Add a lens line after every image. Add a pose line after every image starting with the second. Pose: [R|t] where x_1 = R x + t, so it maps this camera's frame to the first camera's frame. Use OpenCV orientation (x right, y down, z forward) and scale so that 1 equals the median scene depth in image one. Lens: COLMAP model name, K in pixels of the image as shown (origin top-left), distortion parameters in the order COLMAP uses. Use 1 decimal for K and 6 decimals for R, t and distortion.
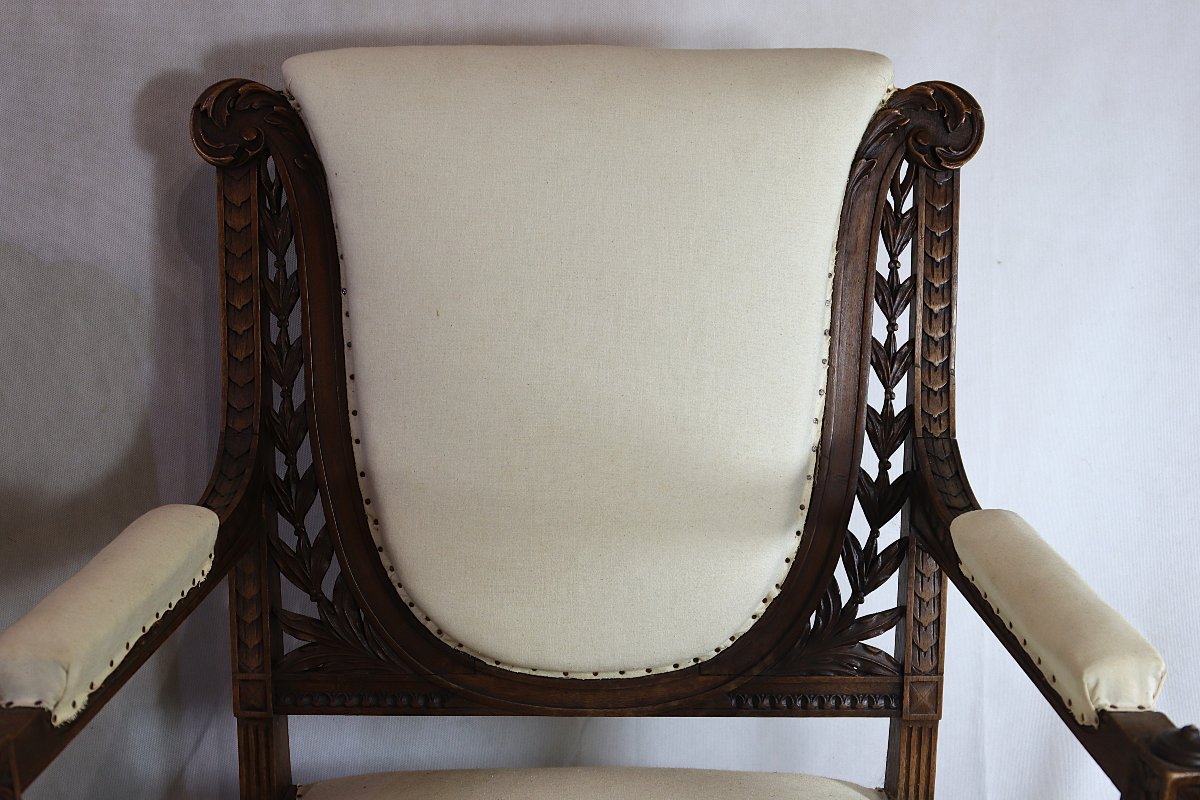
lens RADIAL K [[1303.9, 0, 602.4], [0, 1303.9, 404.8], [0, 0, 1]] dist [-0.107062, 0.000000]
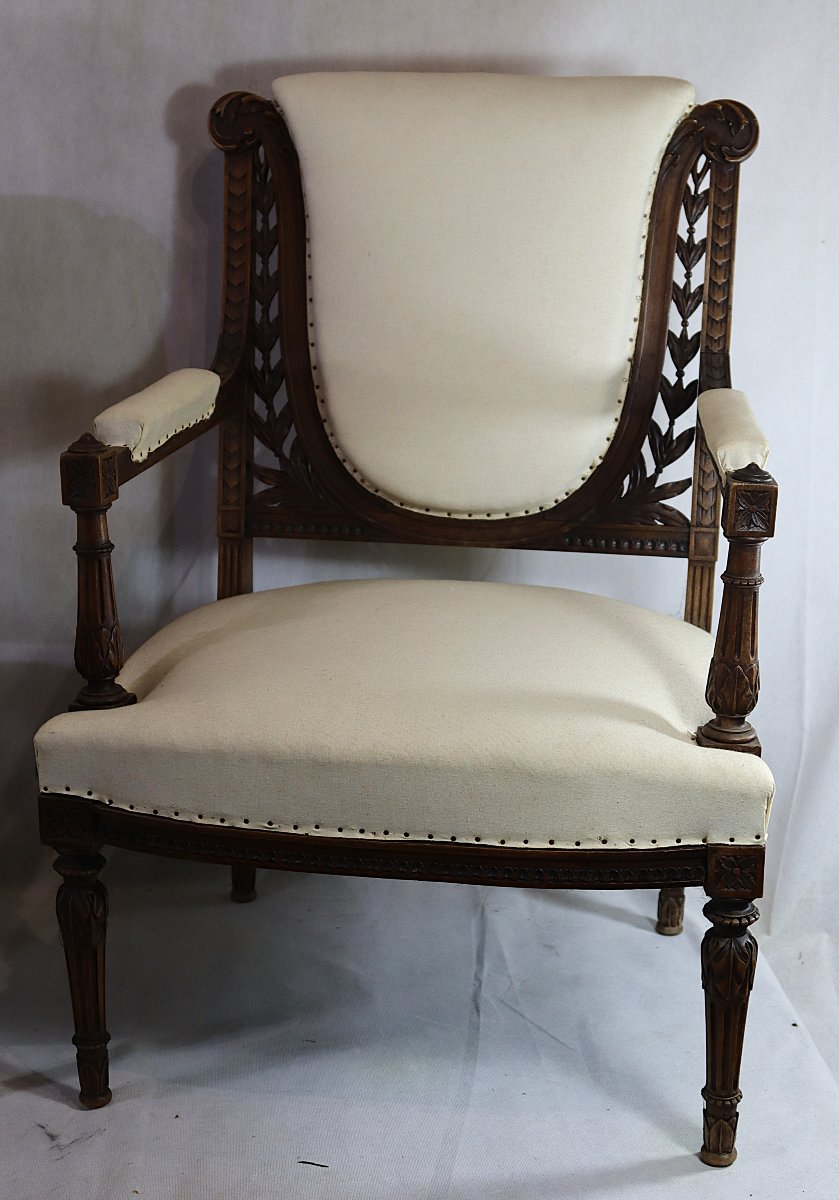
lens RADIAL K [[2173.4, 0, 415.2], [0, 2173.4, 595.0], [0, 0, 1]] dist [-0.043293, 0.000000]
pose [[0.988282, 0.045643, -0.145652, 0.287829], [-0.045256, 0.998958, 0.005974, 0.285352], [0.145773, 0.000688, 0.989318, -1.367820]]
